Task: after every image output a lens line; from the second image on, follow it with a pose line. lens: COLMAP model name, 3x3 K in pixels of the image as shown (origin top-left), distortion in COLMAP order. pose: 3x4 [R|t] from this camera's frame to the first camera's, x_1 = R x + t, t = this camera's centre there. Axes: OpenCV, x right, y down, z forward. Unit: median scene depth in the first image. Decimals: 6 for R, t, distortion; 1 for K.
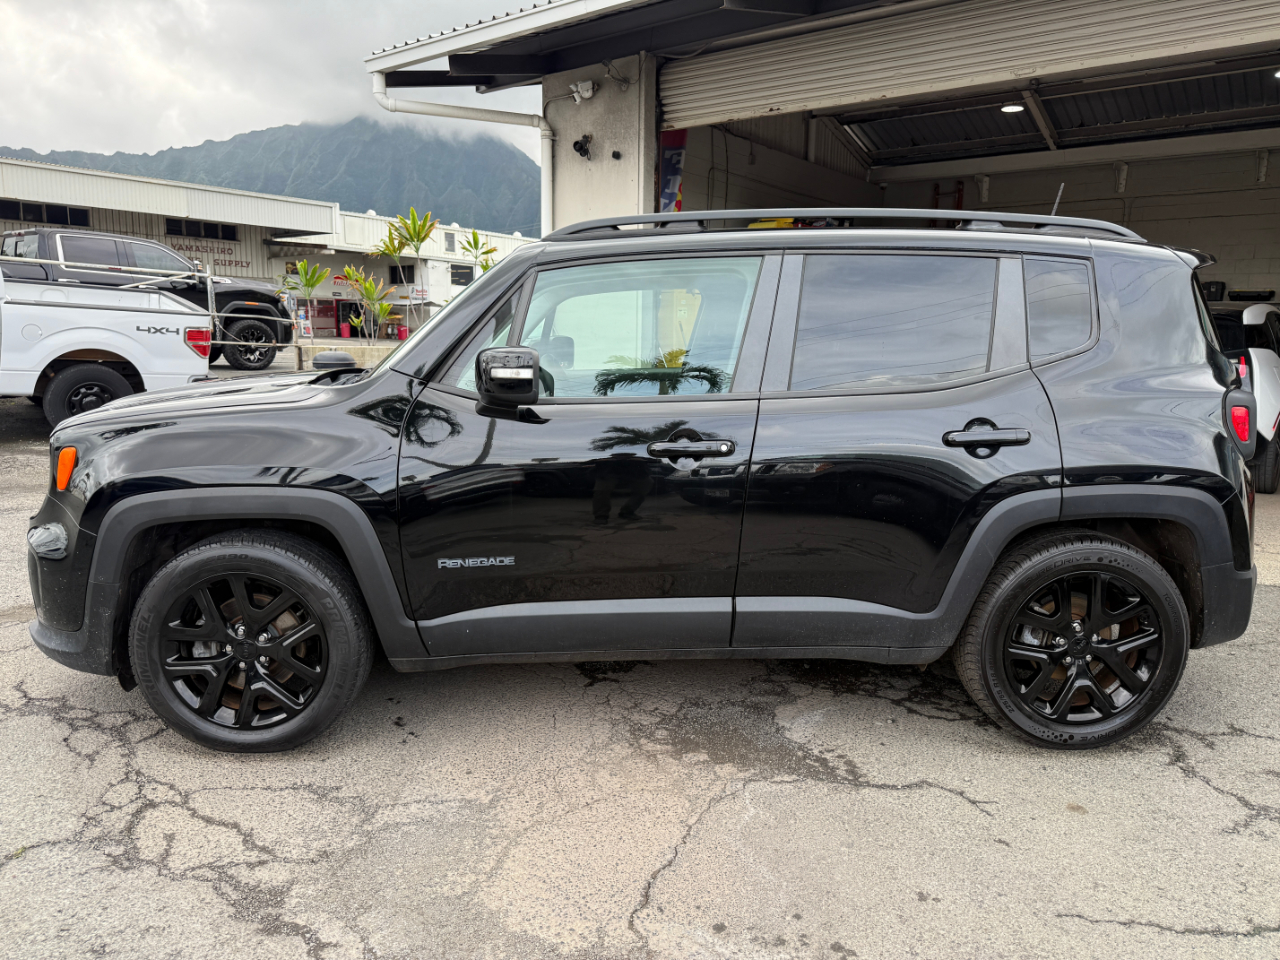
lens RADIAL K [[891.3, 0, 659.8], [0, 891.3, 494.9], [0, 0, 1]] dist [0.020640, -0.026779]
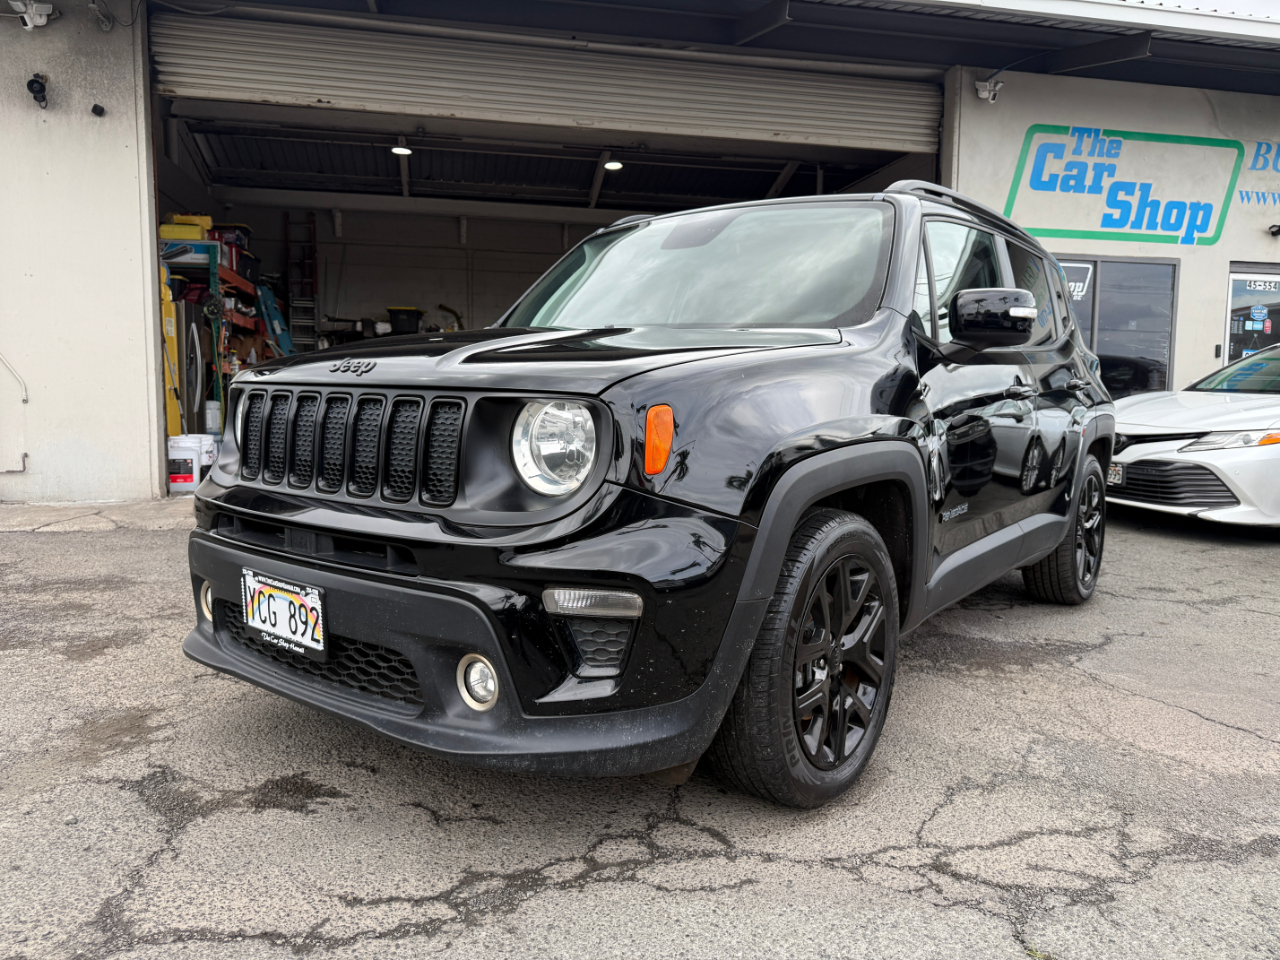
lens RADIAL K [[897.3, 0, 642.9], [0, 897.3, 480.2], [0, 0, 1]] dist [0.015453, -0.020314]
pose [[0.645458, -0.083529, 0.759215, -1.081673], [0.137895, 0.990412, -0.008269, 0.004391], [-0.751245, 0.110029, 0.650788, 0.572233]]
